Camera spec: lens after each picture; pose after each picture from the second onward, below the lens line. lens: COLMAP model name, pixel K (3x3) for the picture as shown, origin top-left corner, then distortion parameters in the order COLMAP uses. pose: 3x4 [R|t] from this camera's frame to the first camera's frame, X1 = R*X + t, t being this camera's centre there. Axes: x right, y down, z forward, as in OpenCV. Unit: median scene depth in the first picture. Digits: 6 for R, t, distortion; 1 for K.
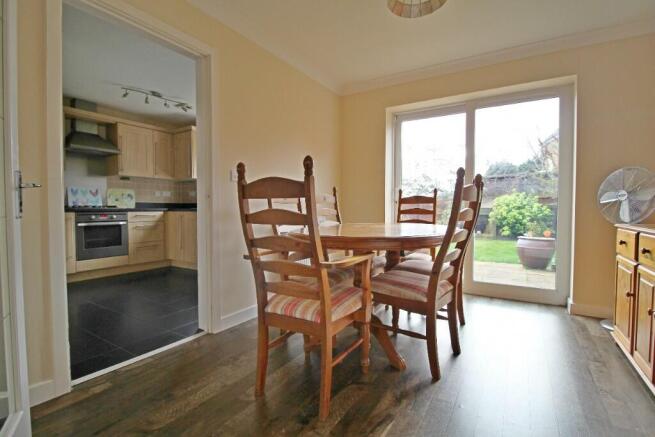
lens RADIAL K [[325.4, 0, 327.5], [0, 325.4, 218.5], [0, 0, 1]] dist [-0.002652, -0.001265]
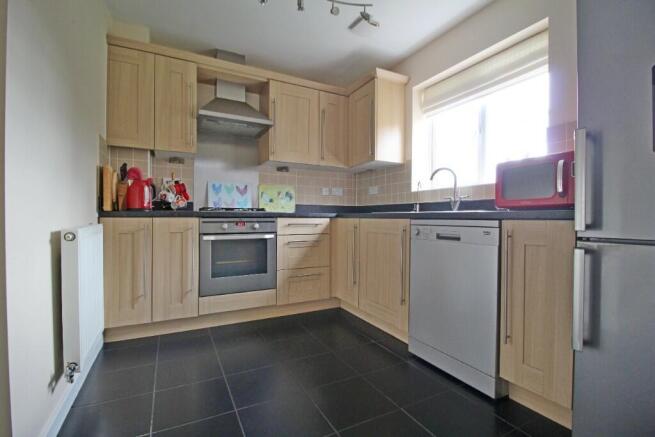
lens RADIAL K [[304.3, 0, 327.5], [0, 304.3, 218.5], [0, 0, 1]] dist [0.000594, -0.014664]
pose [[0.868685, 0.012097, -0.495218, -0.238355], [-0.022694, 0.999624, -0.015390, -0.012738], [0.494846, 0.024607, 0.868632, 0.526962]]
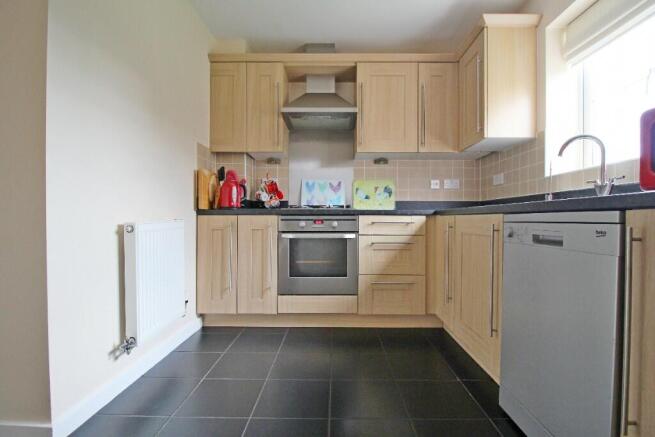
lens RADIAL K [[325.4, 0, 327.5], [0, 325.4, 218.5], [0, 0, 1]] dist [-0.002652, -0.001265]
pose [[0.531550, 0.006184, -0.847004, -0.173839], [-0.028070, 0.999553, -0.010318, -0.008658], [0.846562, 0.029260, 0.531486, 0.639383]]
